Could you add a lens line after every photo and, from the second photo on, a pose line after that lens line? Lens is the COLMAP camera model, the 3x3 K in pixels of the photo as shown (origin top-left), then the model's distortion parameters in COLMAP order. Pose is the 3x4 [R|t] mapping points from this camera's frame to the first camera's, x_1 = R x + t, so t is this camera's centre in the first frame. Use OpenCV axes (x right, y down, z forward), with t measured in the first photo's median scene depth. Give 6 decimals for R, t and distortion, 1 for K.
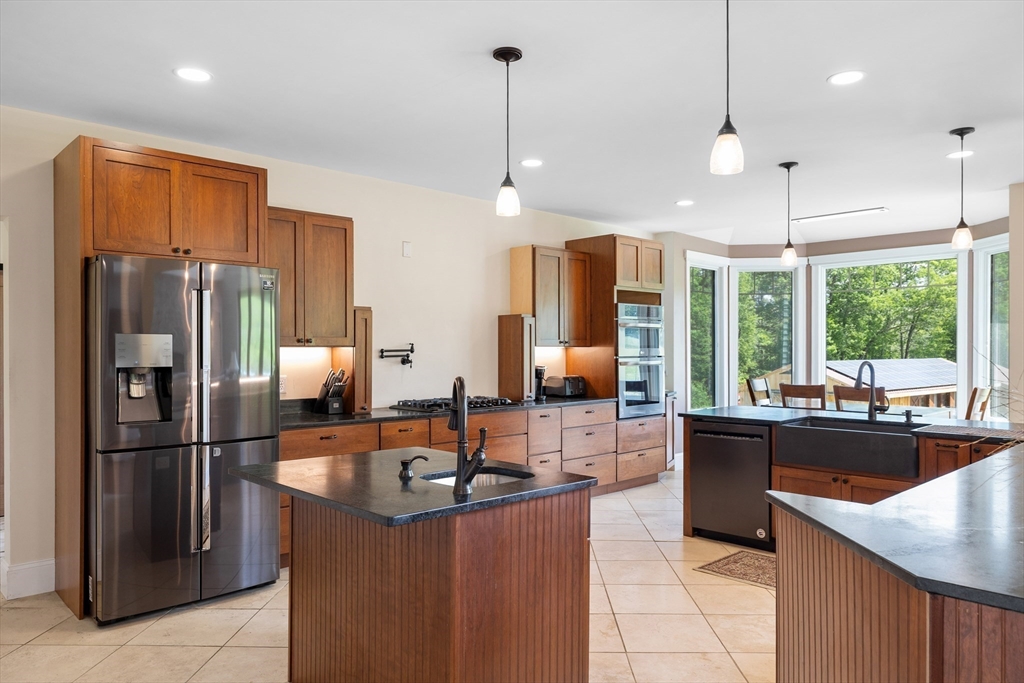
lens RADIAL K [[681.8, 0, 486.9], [0, 681.8, 356.2], [0, 0, 1]] dist [-0.002907, -0.001801]
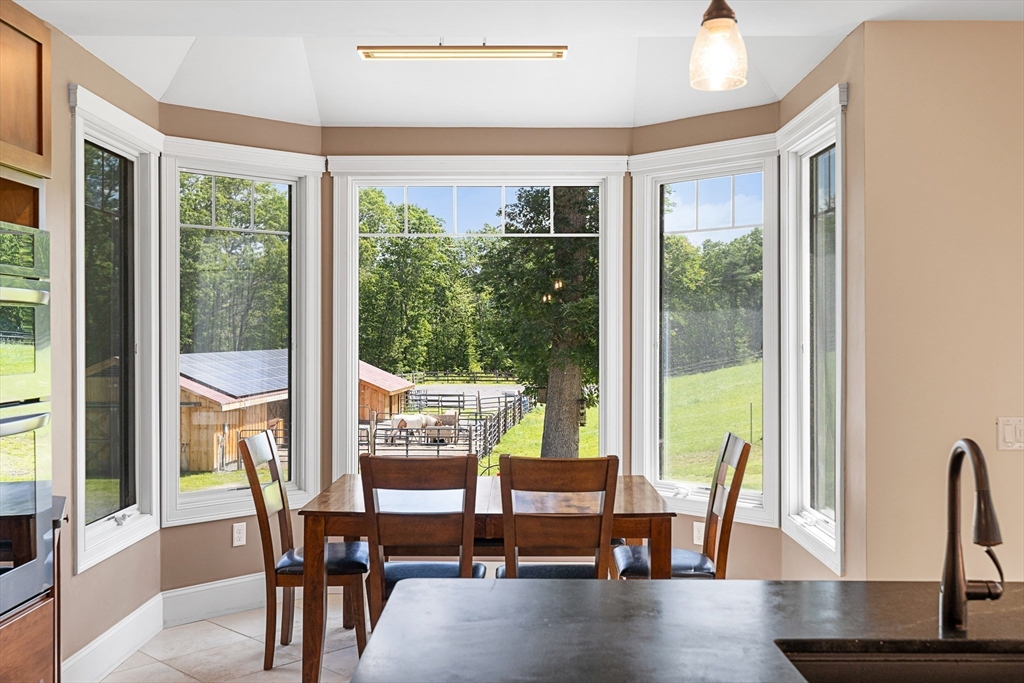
lens RADIAL K [[1004.5, 0, 510.2], [0, 1004.5, 334.1], [0, 0, 1]] dist [-0.001429, 0.000000]
pose [[0.680791, 0.003552, 0.732469, 0.080389], [0.004430, 0.999950, -0.008967, -0.025188], [-0.732464, 0.009349, 0.680742, 0.609778]]
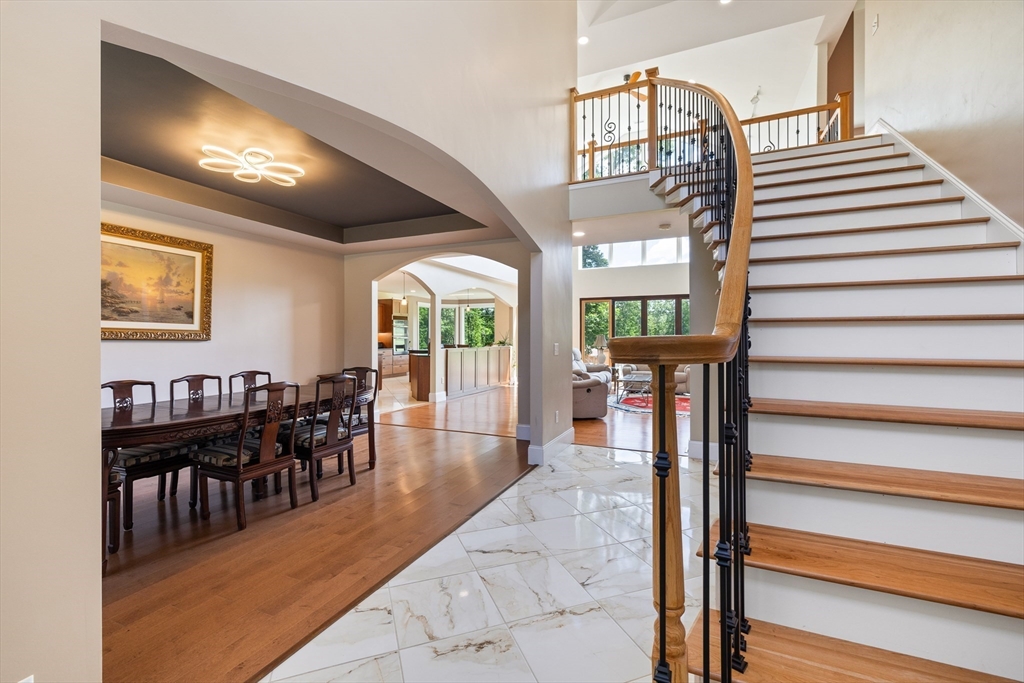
lens RADIAL K [[433.1, 0, 500.9], [0, 433.1, 339.5], [0, 0, 1]] dist [0.001339, 0.000172]
pose [[0.922111, 0.001217, 0.386924, -0.146148], [0.000946, 0.999985, -0.005400, 0.031783], [-0.386925, 0.005346, 0.922096, -1.203219]]
